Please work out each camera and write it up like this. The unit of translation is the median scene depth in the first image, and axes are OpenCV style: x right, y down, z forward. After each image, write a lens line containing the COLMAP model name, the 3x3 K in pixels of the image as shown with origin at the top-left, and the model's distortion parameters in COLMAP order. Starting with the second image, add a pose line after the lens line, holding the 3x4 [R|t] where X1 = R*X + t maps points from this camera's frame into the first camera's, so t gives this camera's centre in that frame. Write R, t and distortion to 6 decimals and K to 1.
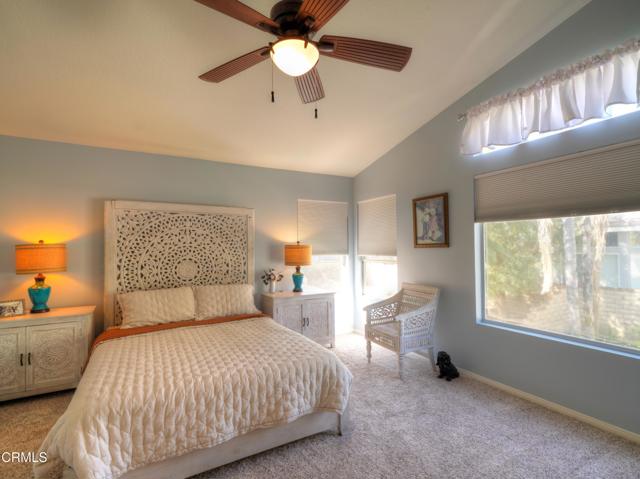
lens RADIAL K [[319.1, 0, 320.9], [0, 319.1, 240.2], [0, 0, 1]] dist [0.007435, 0.000602]
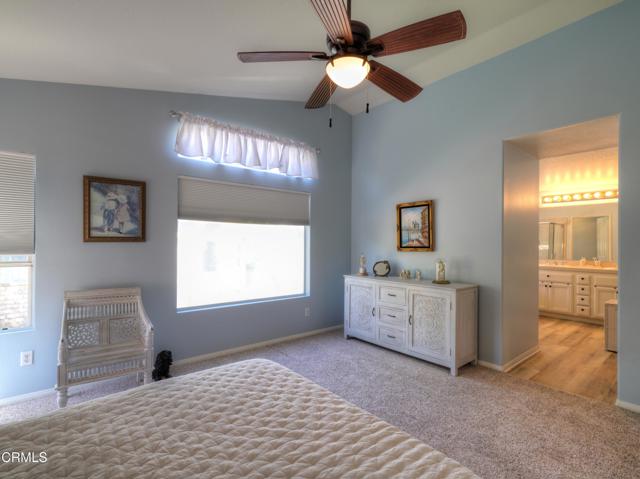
lens RADIAL K [[319.1, 0, 320.9], [0, 319.1, 240.2], [0, 0, 1]] dist [0.007435, 0.000602]
pose [[-0.185990, 0.016186, 0.982418, -0.581159], [-0.033095, 0.999194, -0.022728, 0.021200], [-0.981994, -0.036741, -0.185305, 0.648208]]
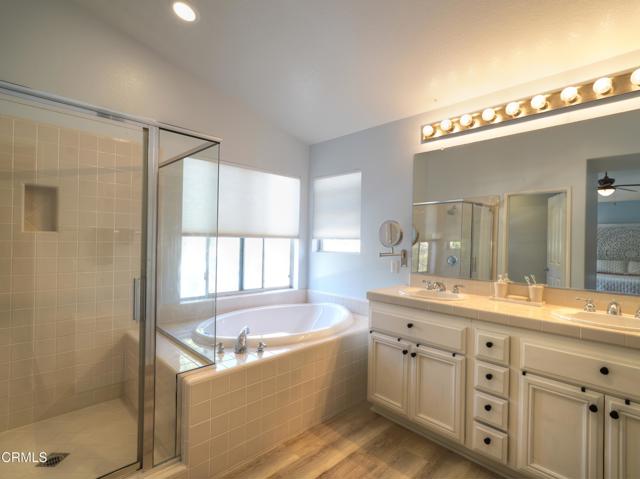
lens RADIAL K [[319.1, 0, 320.9], [0, 319.1, 240.2], [0, 0, 1]] dist [0.007435, 0.000602]
pose [[-0.262398, 0.003450, 0.964954, -0.565736], [-0.047103, 0.998756, -0.016380, 0.020580], [-0.963810, -0.049750, -0.261909, 0.628080]]
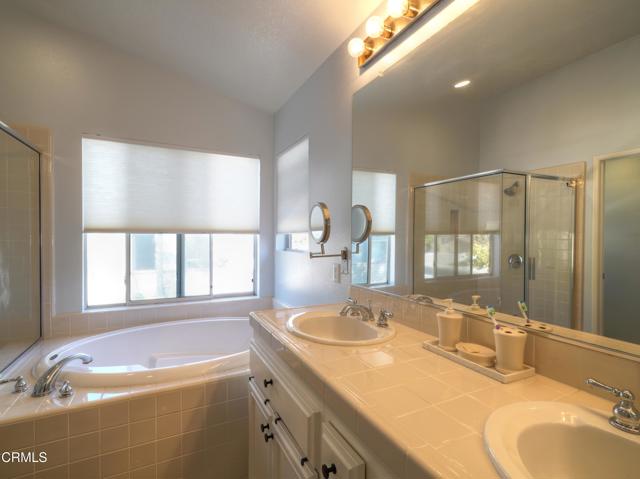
lens RADIAL K [[319.1, 0, 320.9], [0, 319.1, 240.2], [0, 0, 1]] dist [0.007435, 0.000602]
pose [[0.041882, -0.004809, 0.999111, -0.562201], [-0.034729, 0.999377, 0.006266, 0.020354], [-0.998519, -0.034960, 0.041689, 0.621161]]
